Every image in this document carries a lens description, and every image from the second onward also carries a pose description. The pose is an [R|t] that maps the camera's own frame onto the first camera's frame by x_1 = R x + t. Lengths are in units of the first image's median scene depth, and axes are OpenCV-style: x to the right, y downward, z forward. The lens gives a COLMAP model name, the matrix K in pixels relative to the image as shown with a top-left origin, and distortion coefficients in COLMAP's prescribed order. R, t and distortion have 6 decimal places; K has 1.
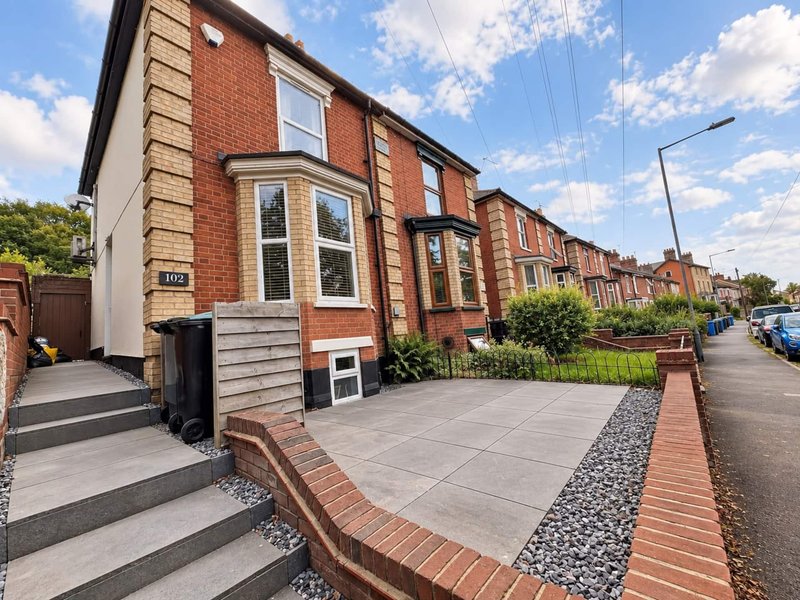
lens RADIAL K [[320.8, 0, 398.7], [0, 320.8, 303.4], [0, 0, 1]] dist [0.000548, -0.000117]
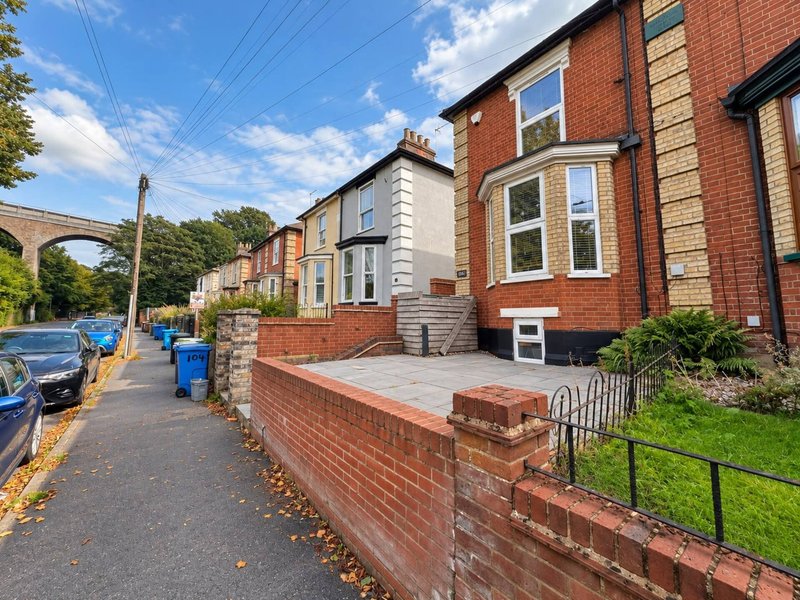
lens RADIAL K [[320.8, 0, 399.3], [0, 320.8, 291.9], [0, 0, 1]] dist [0.000548, -0.000117]
pose [[-0.176894, 0.006720, -0.984207, 1.044190], [0.125467, 0.991972, -0.015777, 0.011655], [0.976200, -0.126276, -0.176317, 0.761264]]
